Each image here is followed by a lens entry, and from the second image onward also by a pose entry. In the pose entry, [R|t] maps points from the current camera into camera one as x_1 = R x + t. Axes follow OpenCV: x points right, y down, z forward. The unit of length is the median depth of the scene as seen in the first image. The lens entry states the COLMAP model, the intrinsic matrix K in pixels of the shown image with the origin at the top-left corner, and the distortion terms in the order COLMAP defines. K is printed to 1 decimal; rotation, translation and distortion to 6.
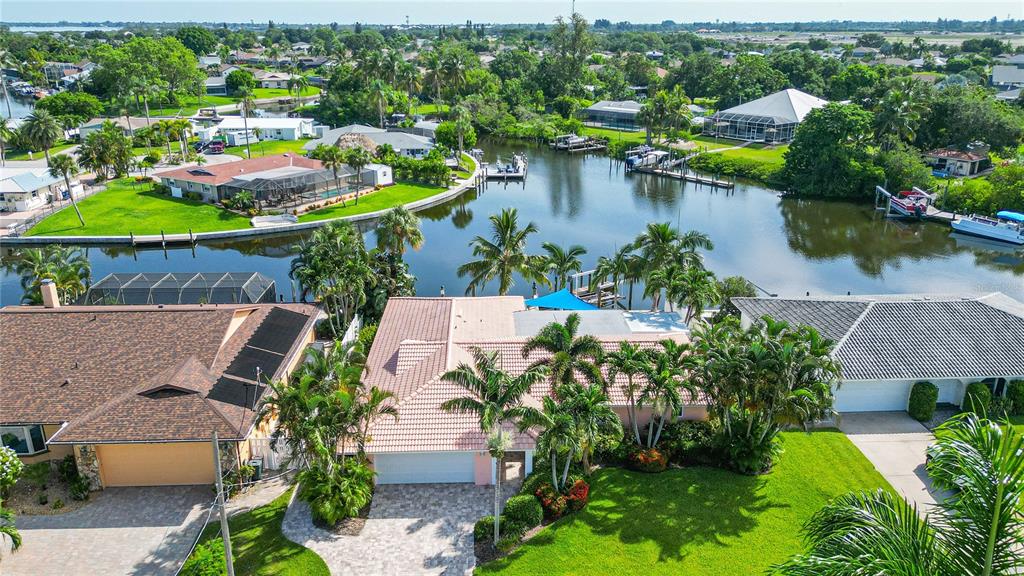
lens RADIAL K [[727.2, 0, 512.0], [0, 727.2, 288.0], [0, 0, 1]] dist [0.077694, -0.098172]
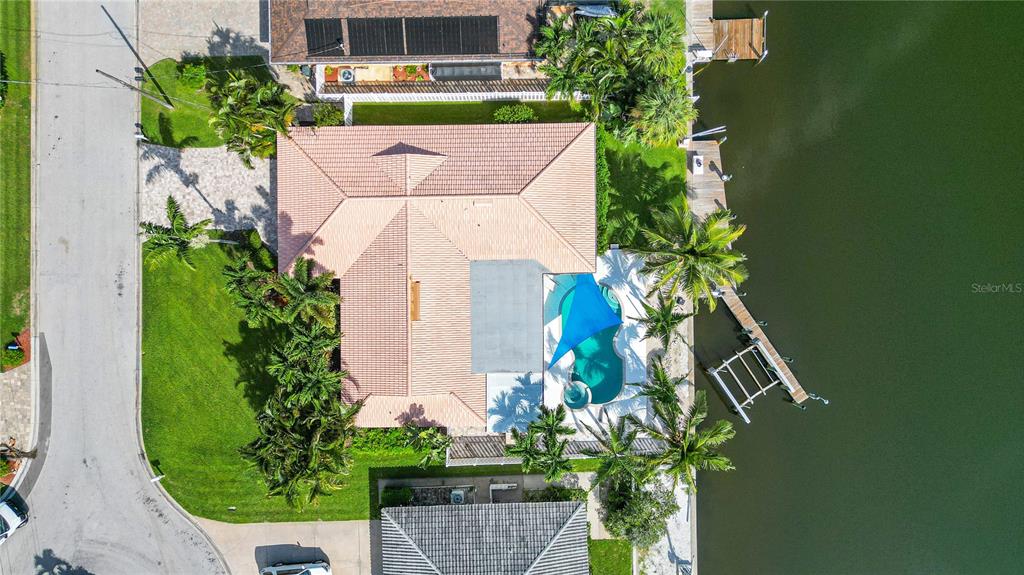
lens RADIAL K [[741.3, 0, 512.0], [0, 741.3, 287.5], [0, 0, 1]] dist [0.082680, -0.108870]
pose [[-0.011844, 0.999748, -0.019095, 0.033444], [-0.319101, 0.014318, 0.947613, -0.466590], [0.947647, 0.017317, 0.318850, 0.347896]]
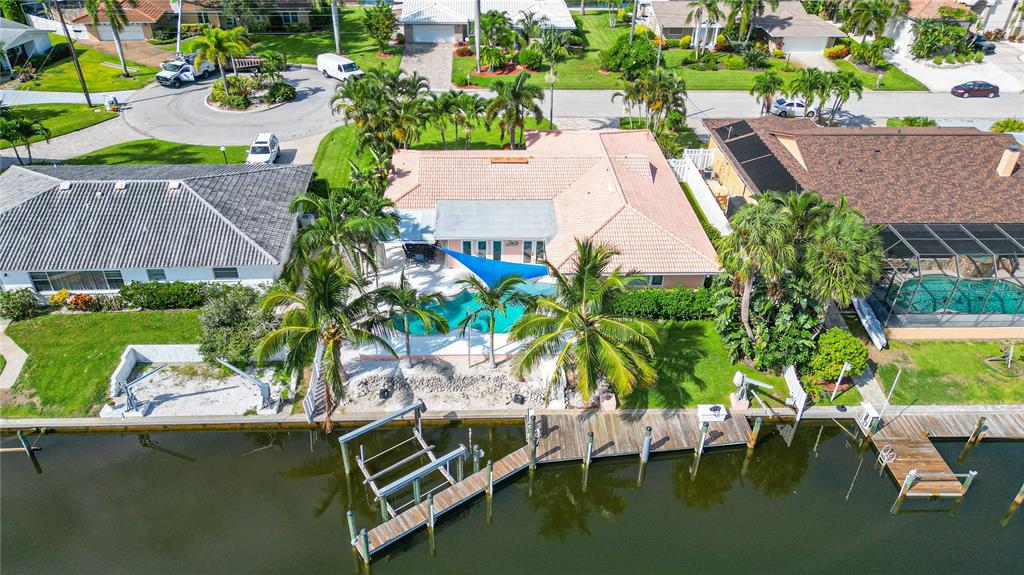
lens RADIAL K [[728.8, 0, 512.0], [0, 728.8, 287.5], [0, 0, 1]] dist [0.049390, -0.040729]
pose [[-0.999646, -0.006218, -0.025879, 0.045282], [-0.024446, 0.598980, 0.800391, -0.330245], [0.010524, 0.800740, -0.598919, 0.831999]]
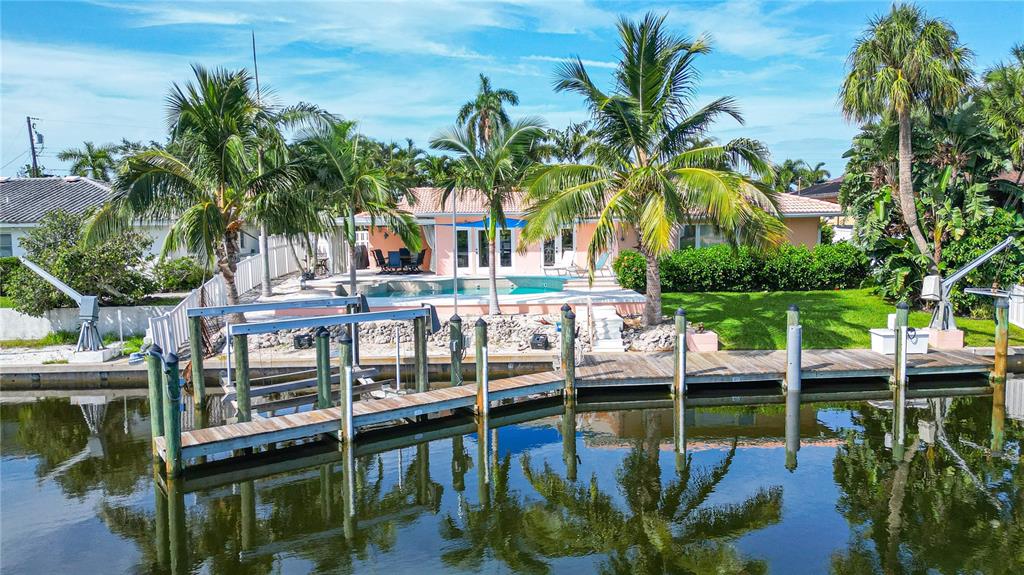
lens RADIAL K [[741.3, 0, 512.0], [0, 741.3, 287.5], [0, 0, 1]] dist [0.082680, -0.108870]
pose [[-0.999941, 0.009803, 0.004753, 0.038348], [0.010885, 0.916609, 0.399636, -0.084255], [-0.000439, 0.399664, -0.916661, 0.844134]]
